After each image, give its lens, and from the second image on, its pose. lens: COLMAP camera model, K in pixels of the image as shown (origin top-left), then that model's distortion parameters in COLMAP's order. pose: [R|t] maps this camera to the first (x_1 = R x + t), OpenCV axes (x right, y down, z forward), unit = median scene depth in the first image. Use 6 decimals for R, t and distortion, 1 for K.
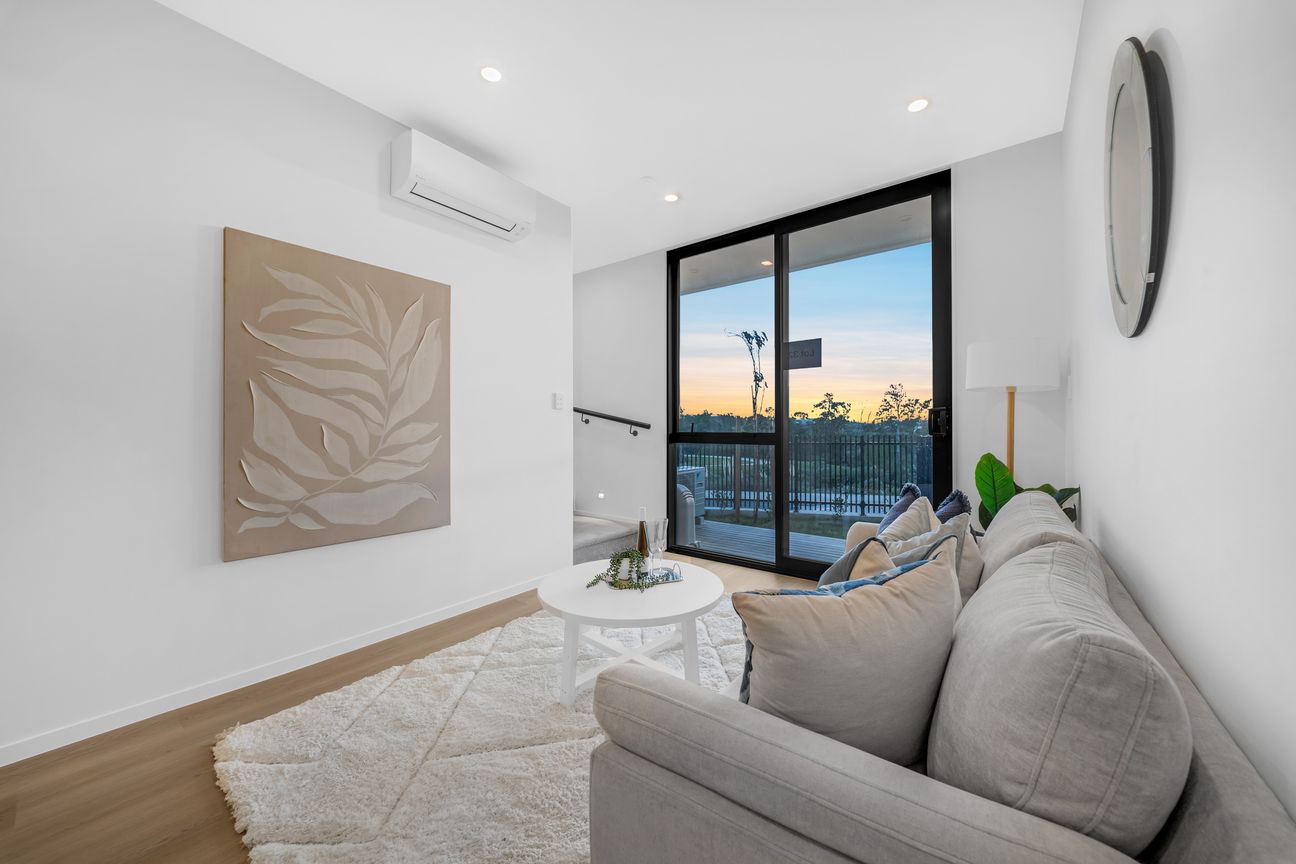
lens RADIAL K [[471.6, 0, 648.0], [0, 471.6, 432.0], [0, 0, 1]] dist [0.011884, -0.000067]
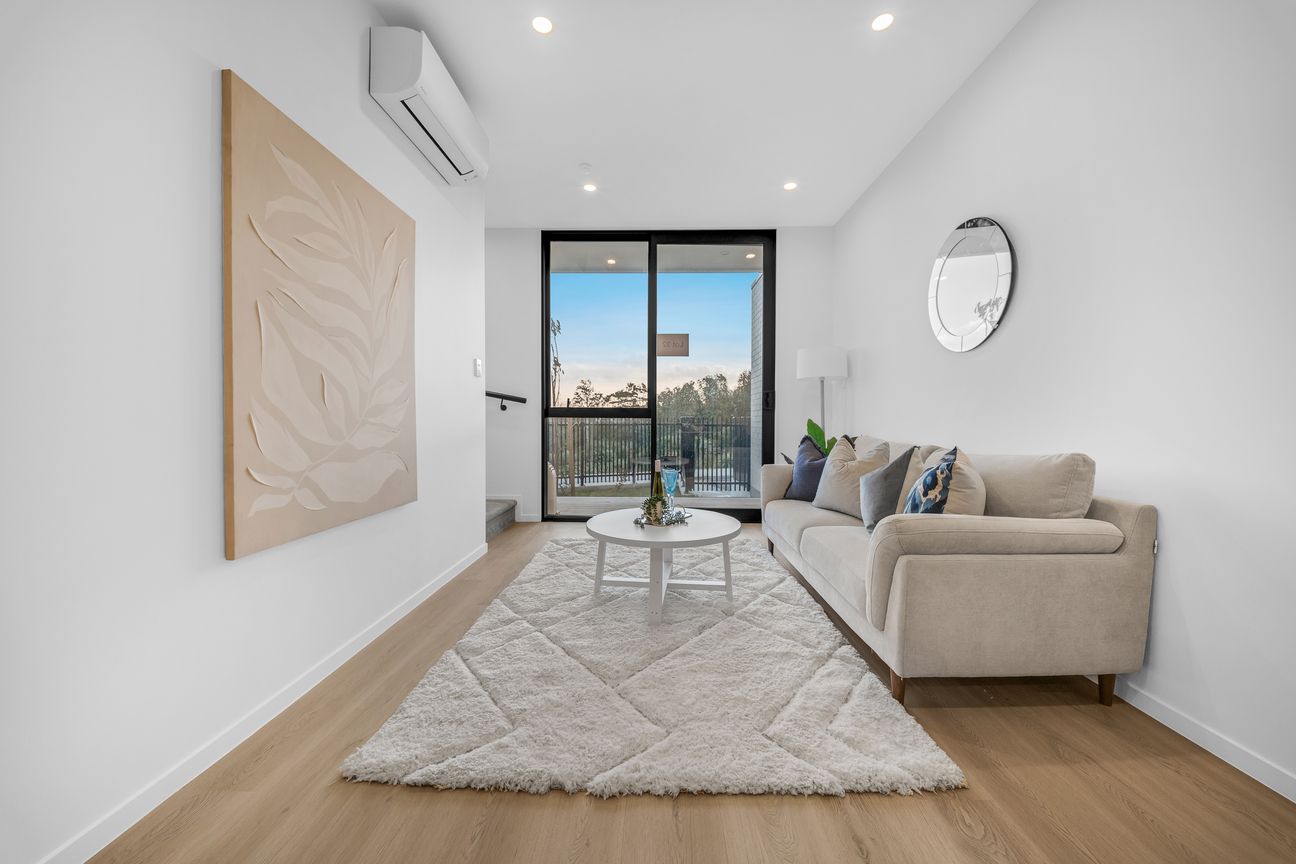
lens RADIAL K [[458.9, 0, 657.7], [0, 458.9, 432.5], [0, 0, 1]] dist [0.011802, -0.000224]
pose [[0.799977, -0.013302, 0.599884, -0.527227], [-0.000784, 0.999730, 0.023215, 0.047366], [-0.600031, -0.019042, 0.799750, 0.059776]]
